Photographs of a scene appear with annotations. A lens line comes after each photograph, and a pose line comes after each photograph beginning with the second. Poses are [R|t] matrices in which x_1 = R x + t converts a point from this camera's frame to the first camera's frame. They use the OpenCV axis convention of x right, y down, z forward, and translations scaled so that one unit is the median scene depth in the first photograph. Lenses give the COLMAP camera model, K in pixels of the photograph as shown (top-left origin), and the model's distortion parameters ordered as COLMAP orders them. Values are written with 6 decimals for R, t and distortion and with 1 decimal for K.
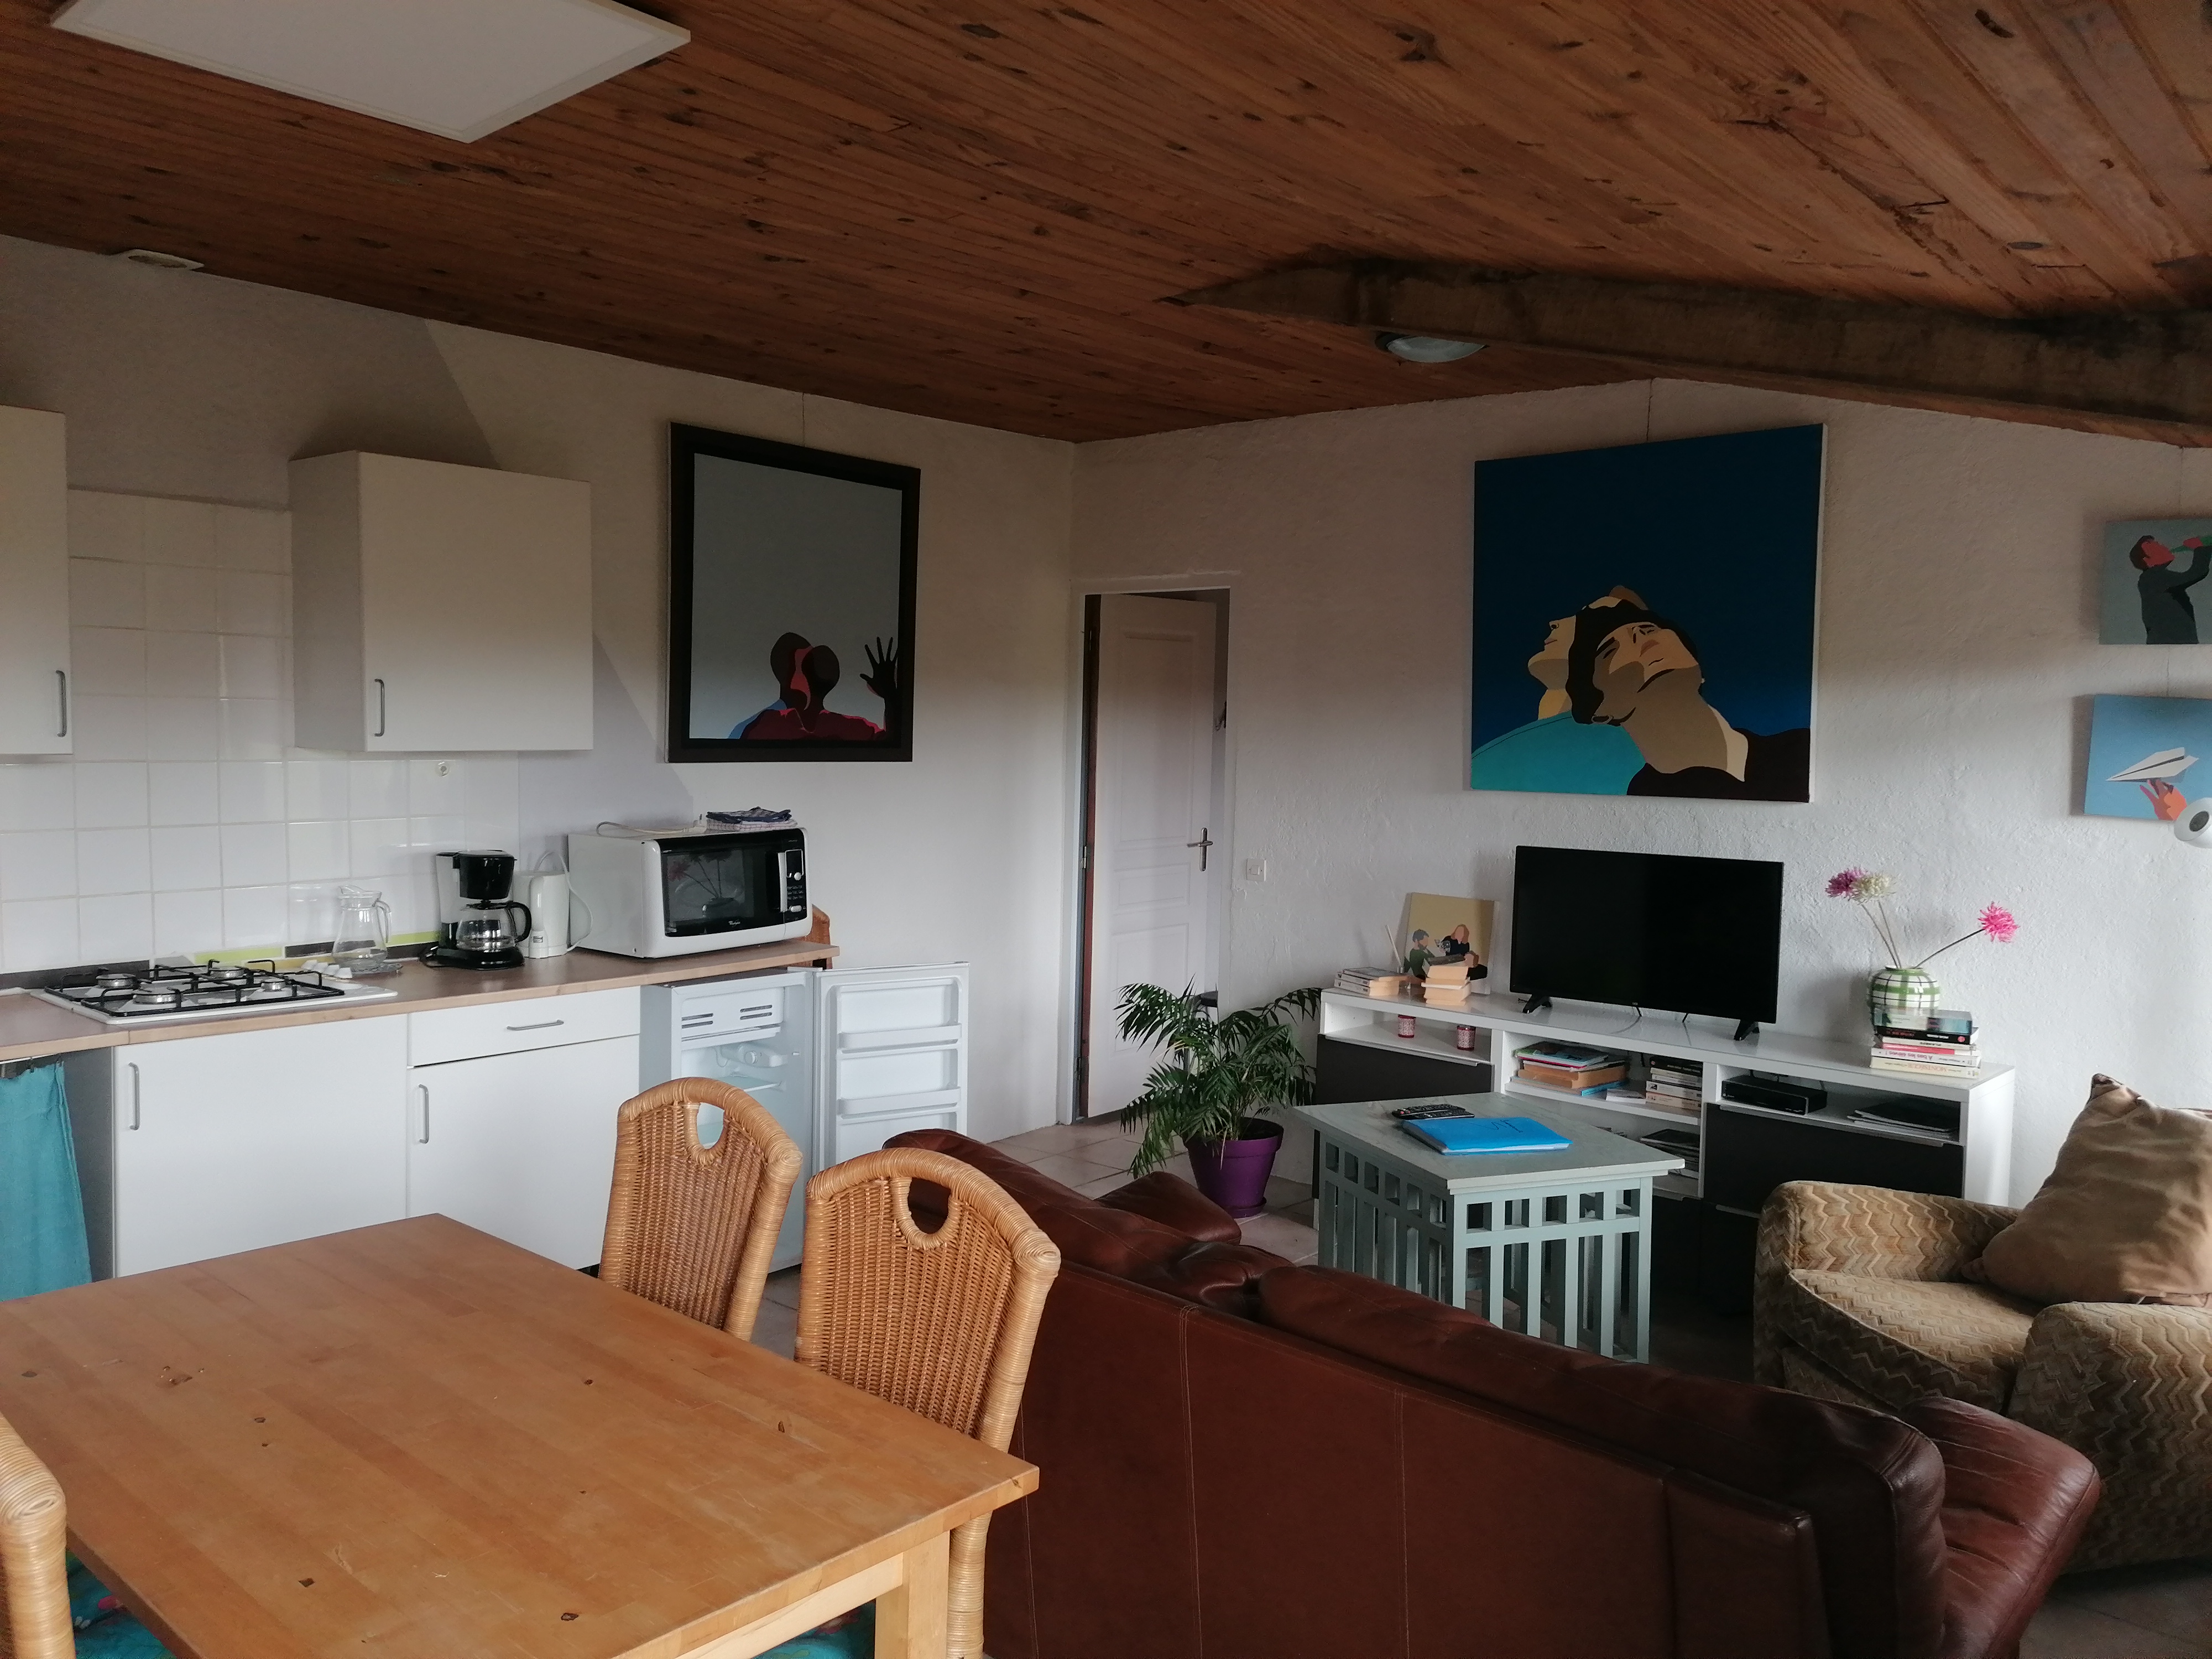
lens RADIAL K [[1637.0, 0, 1106.0], [0, 1637.0, 829.5], [0, 0, 1]] dist [0.106760, -0.127631]
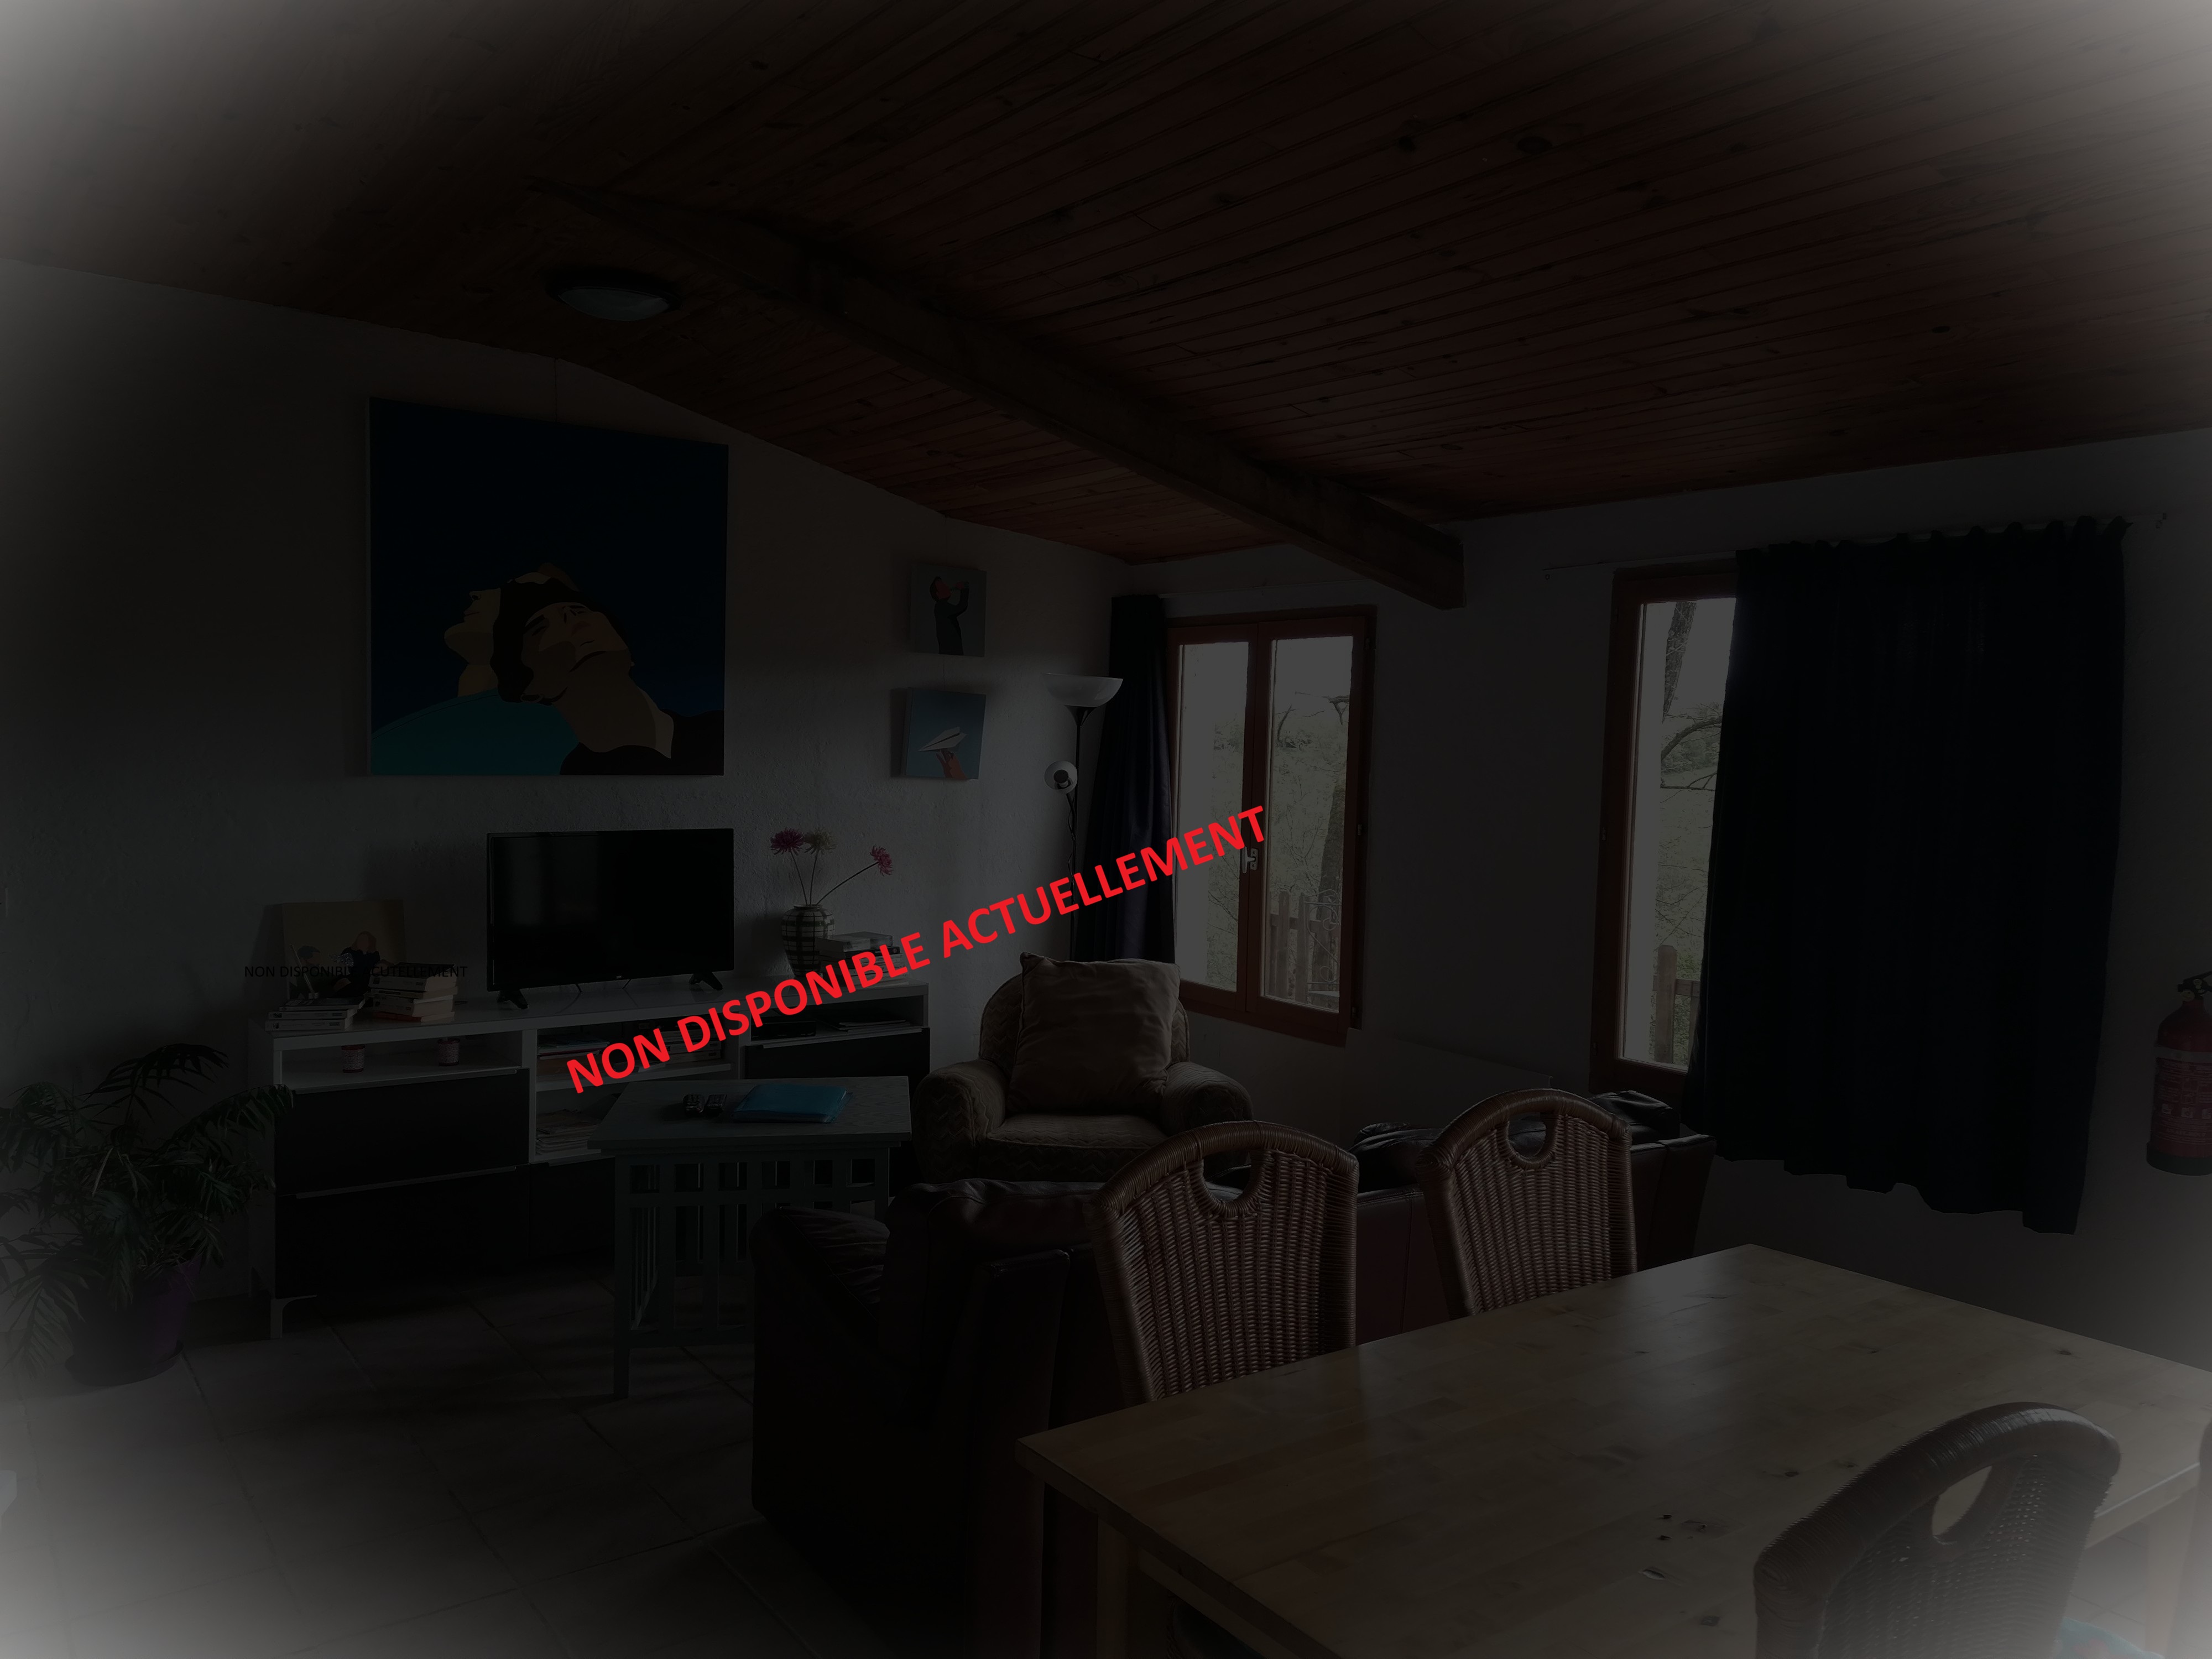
lens RADIAL K [[1637.0, 0, 1106.0], [0, 1637.0, 829.5], [0, 0, 1]] dist [0.106760, -0.127631]
pose [[0.238167, -0.065246, 0.969030, -0.597279], [0.049421, 0.997263, 0.055000, -0.027541], [-0.969966, 0.034791, 0.240739, 0.458157]]
